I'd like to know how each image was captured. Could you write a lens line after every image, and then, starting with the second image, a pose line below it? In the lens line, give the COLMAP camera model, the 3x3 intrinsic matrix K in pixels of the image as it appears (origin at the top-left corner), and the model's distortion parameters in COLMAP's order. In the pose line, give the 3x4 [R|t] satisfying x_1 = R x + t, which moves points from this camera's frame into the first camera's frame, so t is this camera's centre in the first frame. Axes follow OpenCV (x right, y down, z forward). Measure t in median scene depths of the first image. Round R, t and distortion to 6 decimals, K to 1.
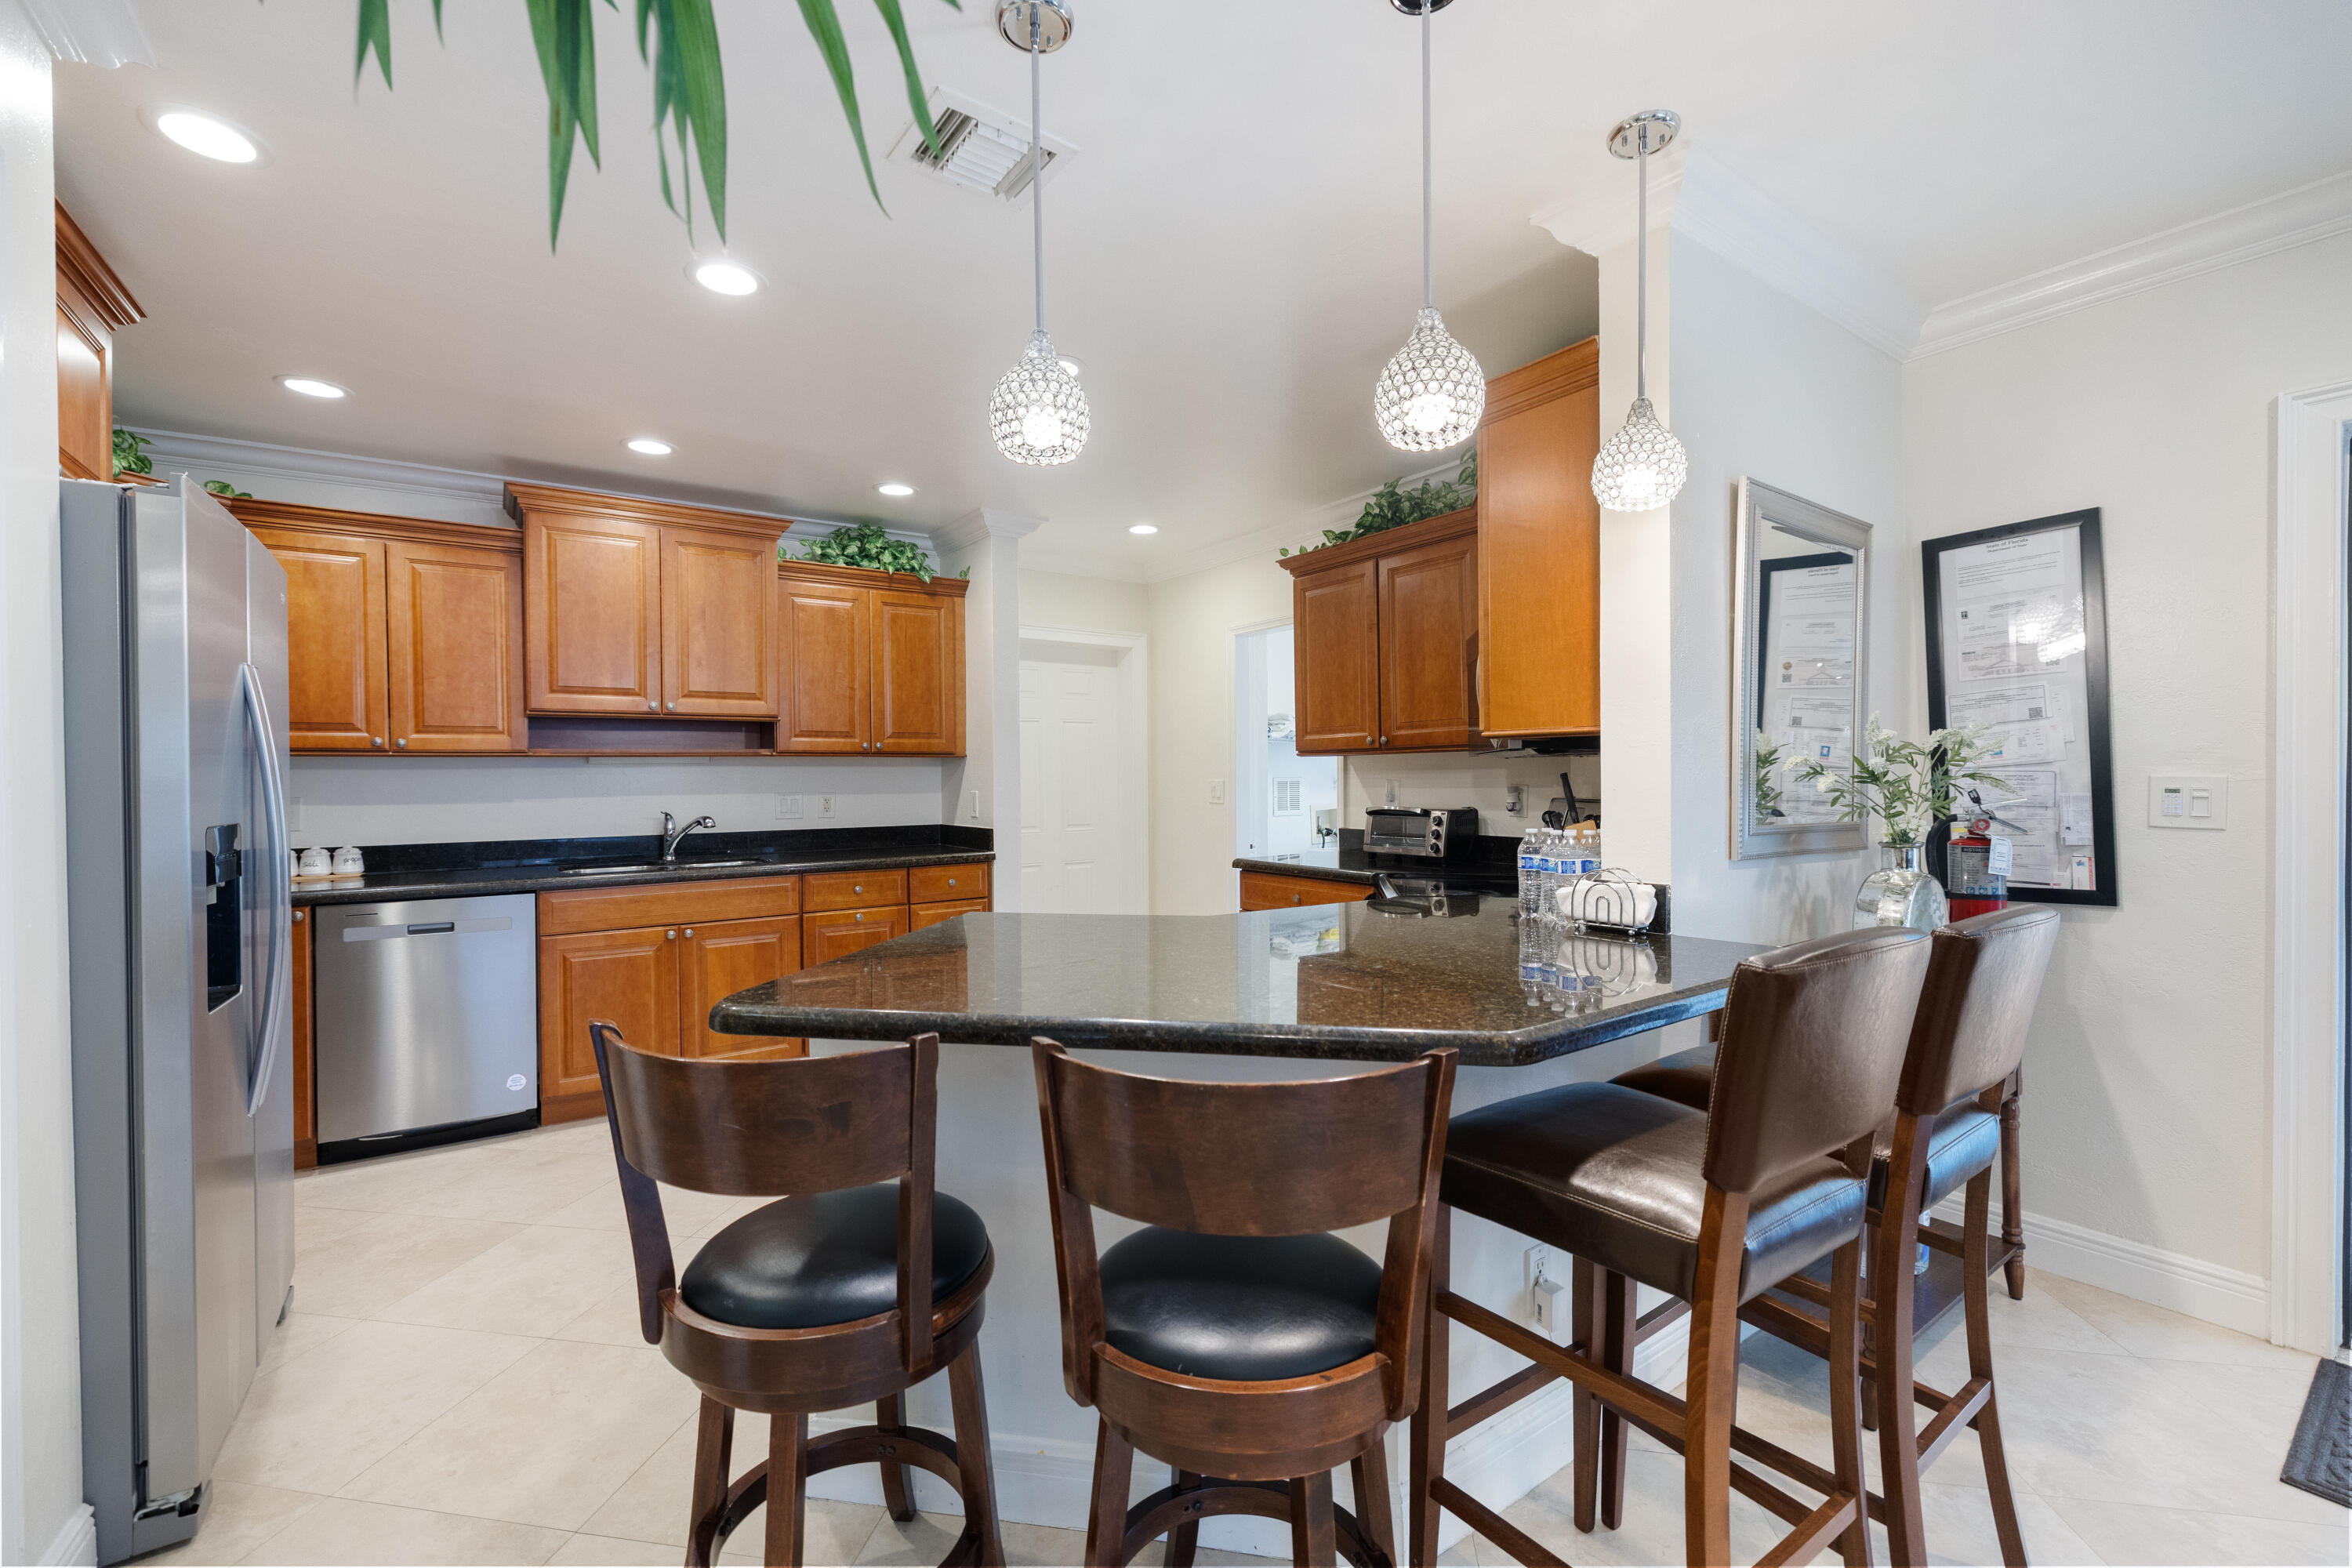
lens RADIAL K [[973.1, 0, 1155.9], [0, 973.1, 781.7], [0, 0, 1]] dist [-0.010912, -0.000332]
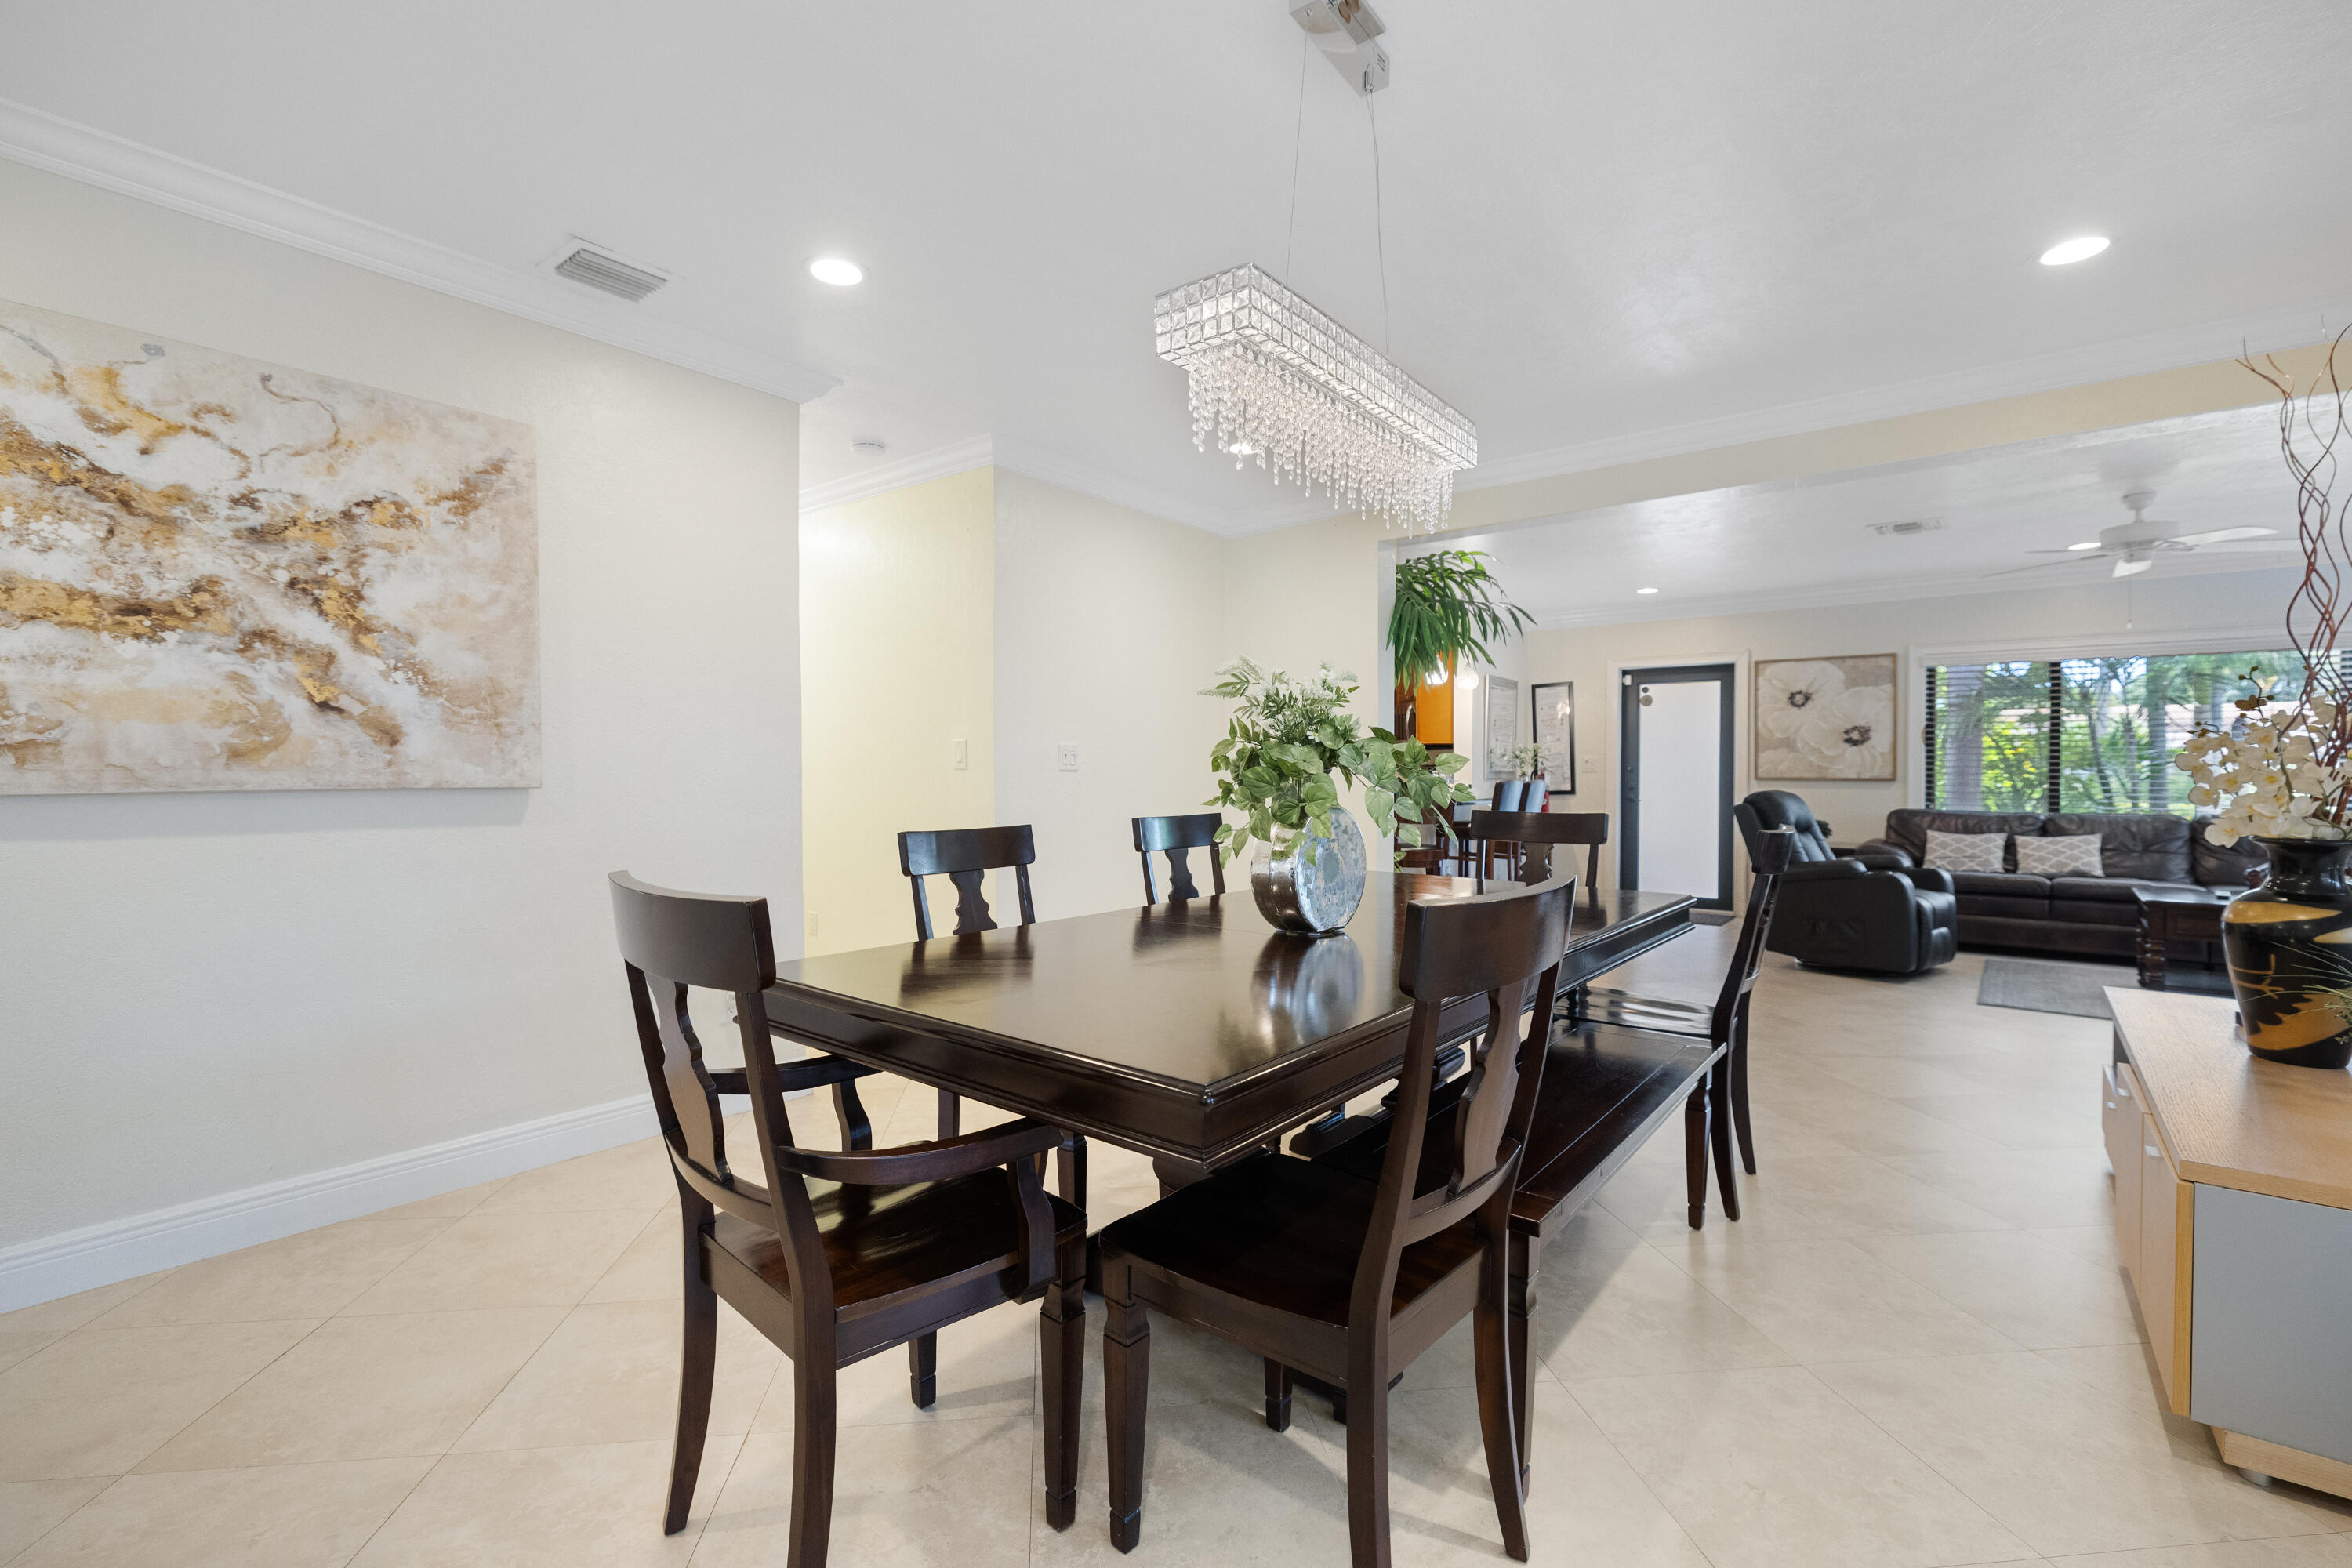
lens RADIAL K [[1081.5, 0, 1184.5], [0, 1081.5, 783.8], [0, 0, 1]] dist [0.004593, -0.000601]
pose [[0.943157, 0.001132, 0.332347, -0.962911], [-0.003496, 0.999973, 0.006514, 0.039295], [-0.332330, -0.007305, 0.943135, -1.302428]]
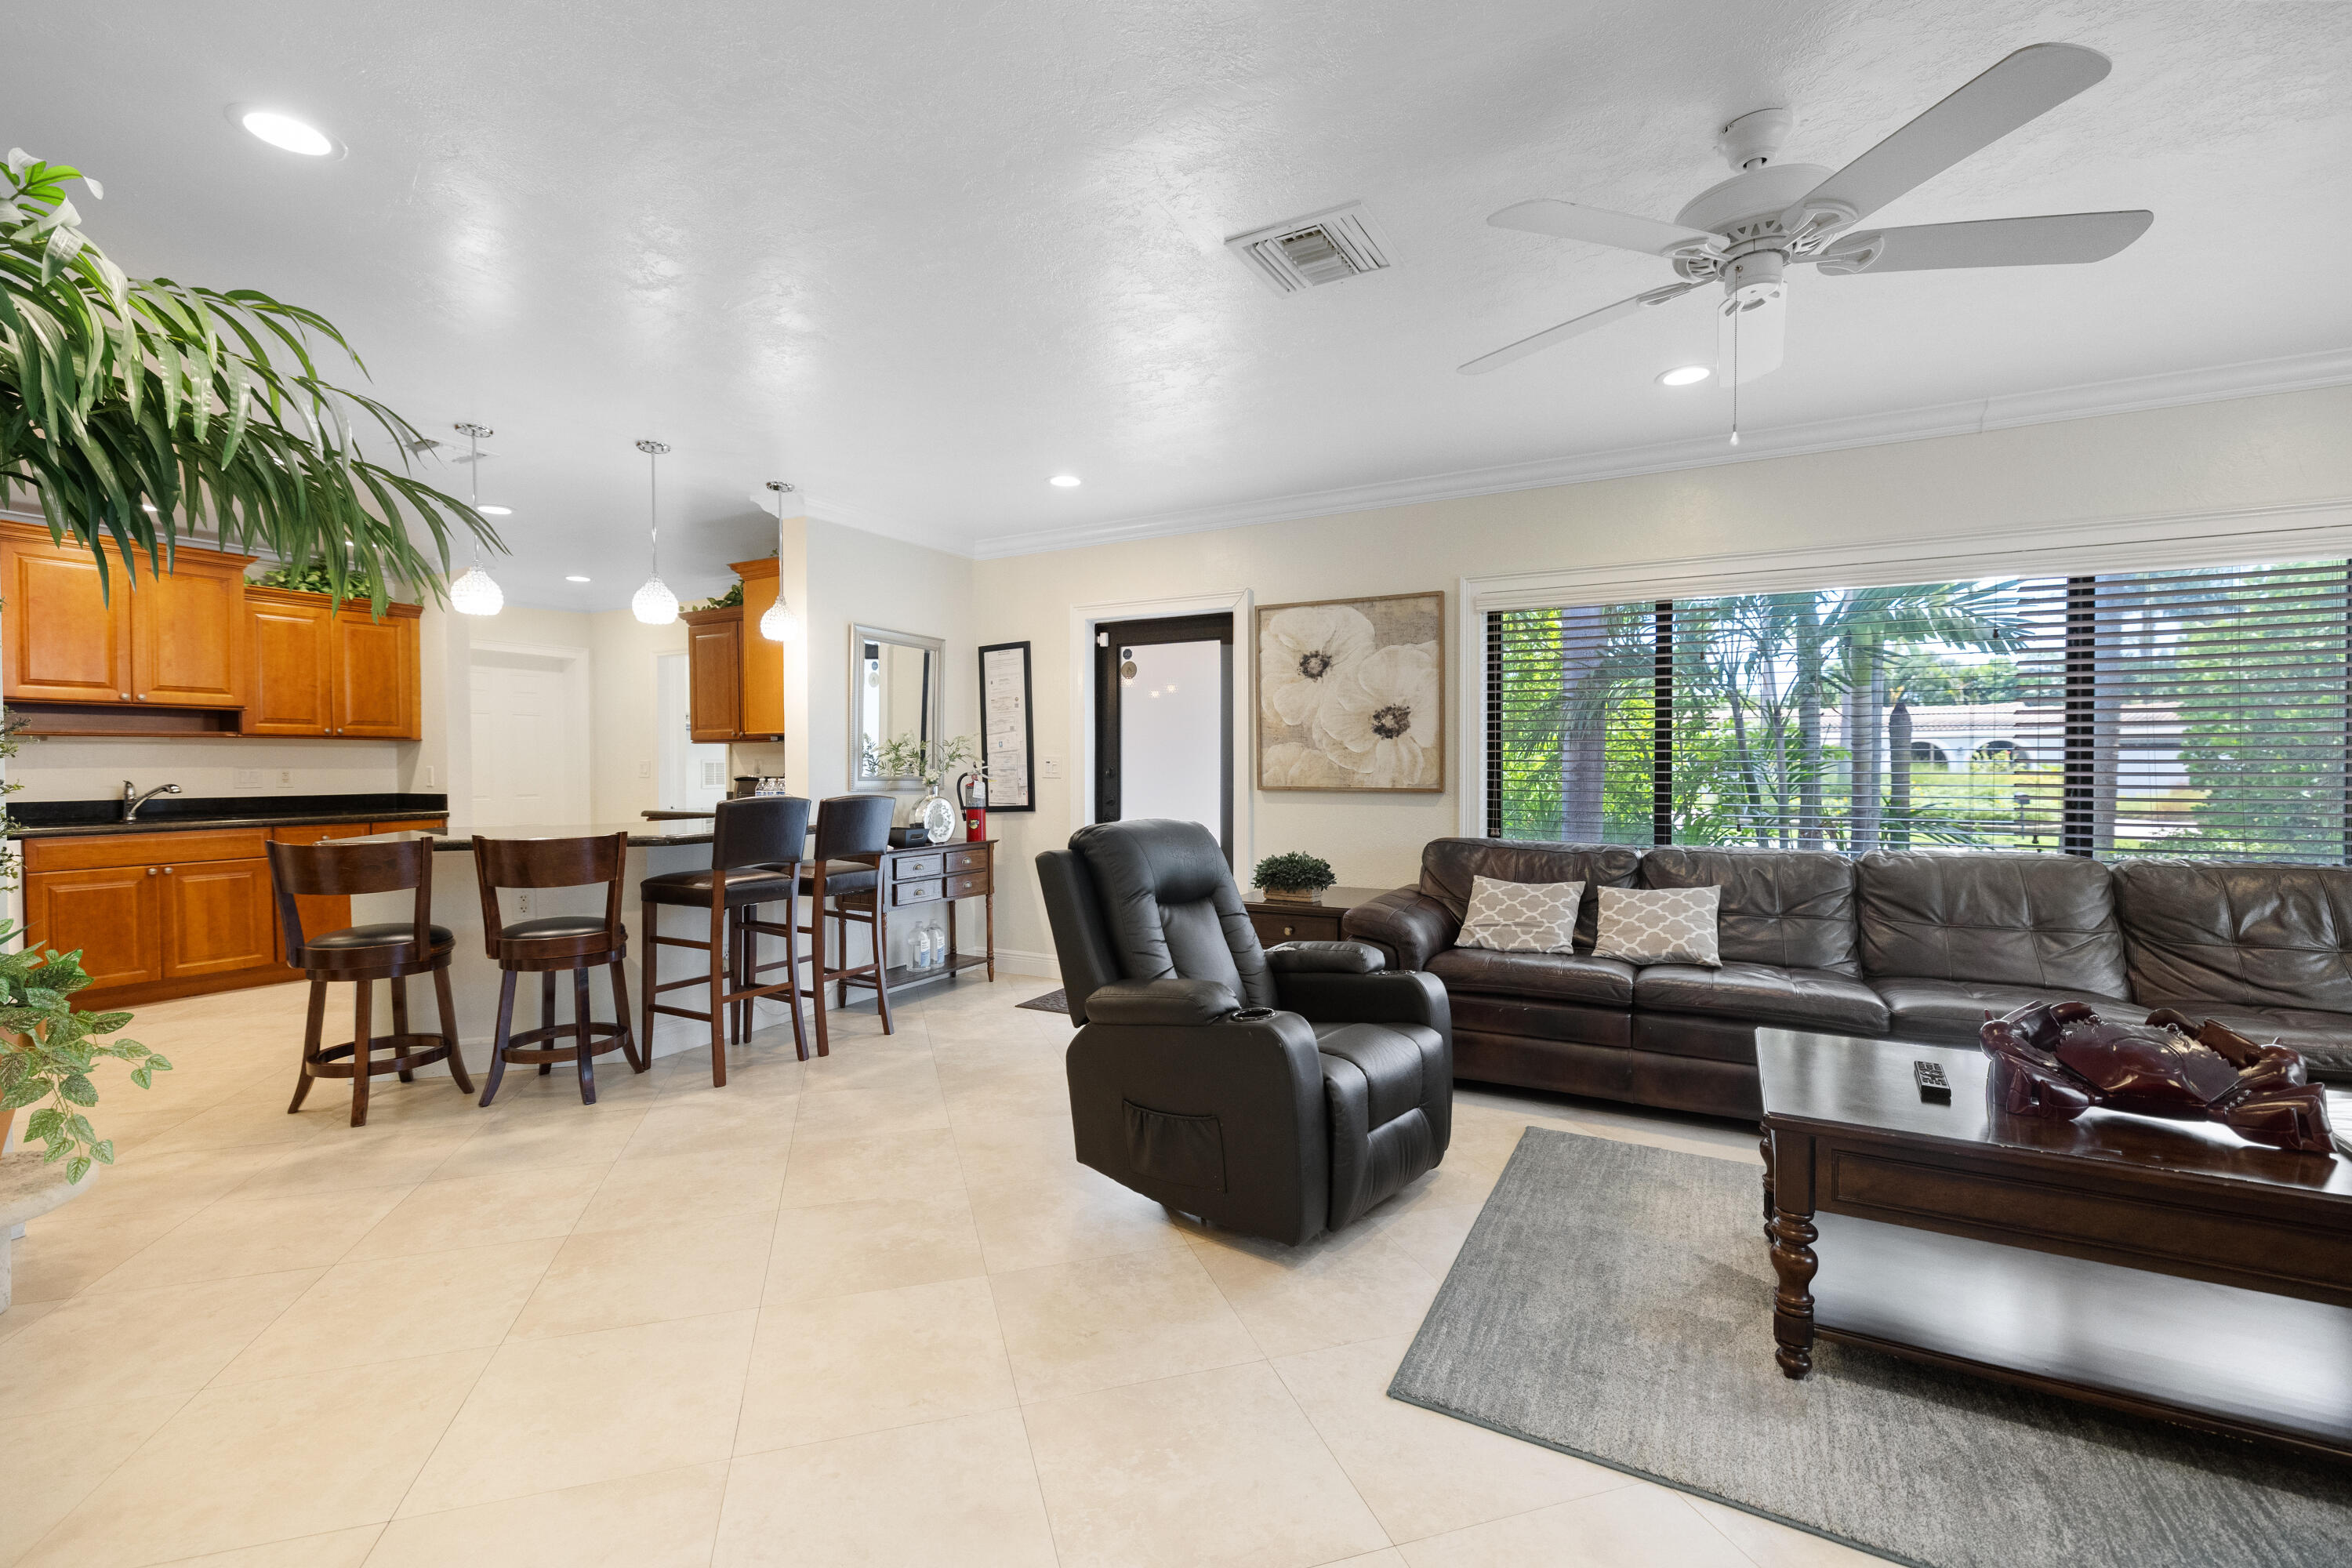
lens RADIAL K [[973.1, 0, 1175.1], [0, 973.1, 782.4], [0, 0, 1]] dist [-0.010912, -0.000332]
pose [[0.883524, -0.003185, 0.468375, 0.106145], [-0.001277, 0.999957, 0.009209, 0.020432], [-0.468384, -0.008734, 0.883482, -0.724098]]
